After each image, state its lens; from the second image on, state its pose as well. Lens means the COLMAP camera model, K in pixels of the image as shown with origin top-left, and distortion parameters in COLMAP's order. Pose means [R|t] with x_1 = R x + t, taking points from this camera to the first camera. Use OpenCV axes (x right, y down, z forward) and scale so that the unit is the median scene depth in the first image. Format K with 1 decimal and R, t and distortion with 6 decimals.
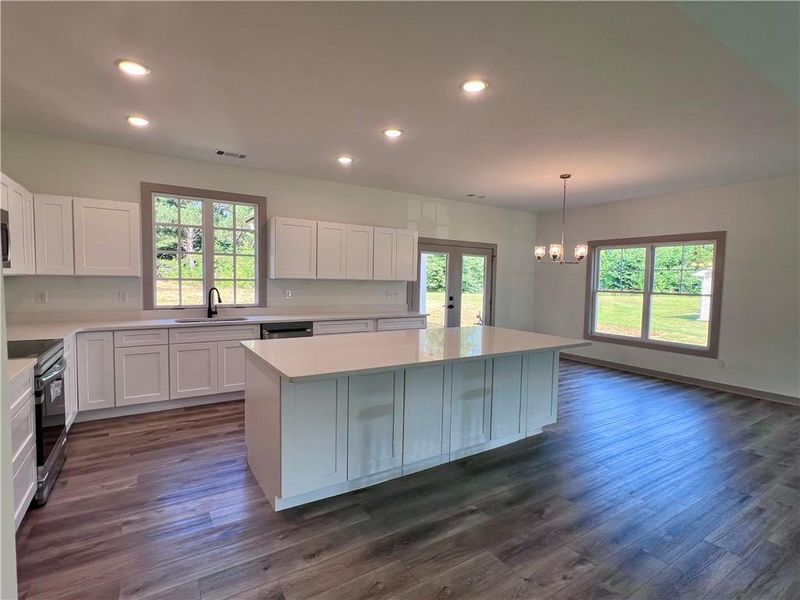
lens RADIAL K [[400.8, 0, 400.0], [0, 400.8, 300.0], [0, 0, 1]] dist [0.002080, 0.000333]
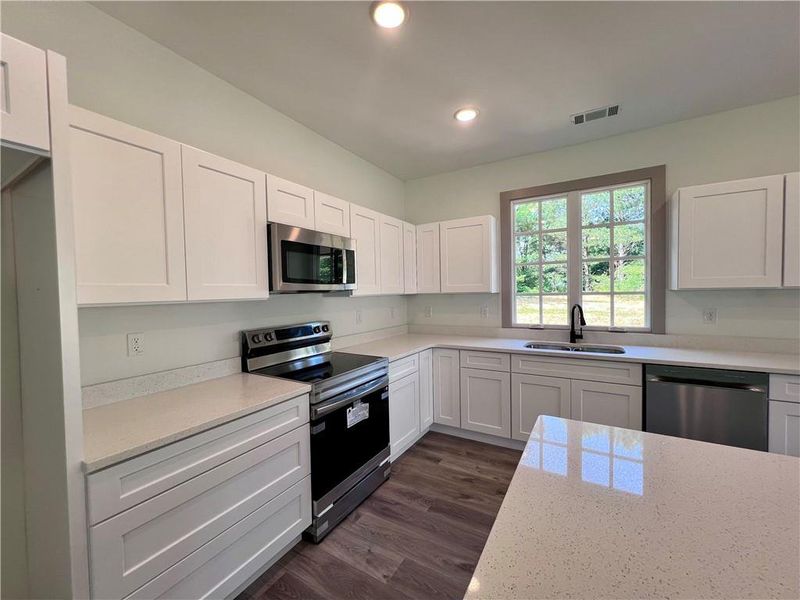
lens RADIAL K [[320.1, 0, 400.0], [0, 320.1, 300.0], [0, 0, 1]] dist [-0.003874, -0.000271]
pose [[0.449567, -0.003900, -0.893238, -0.076795], [-0.019890, 0.999699, -0.014375, -0.024566], [0.893025, 0.024229, 0.449354, 0.452056]]
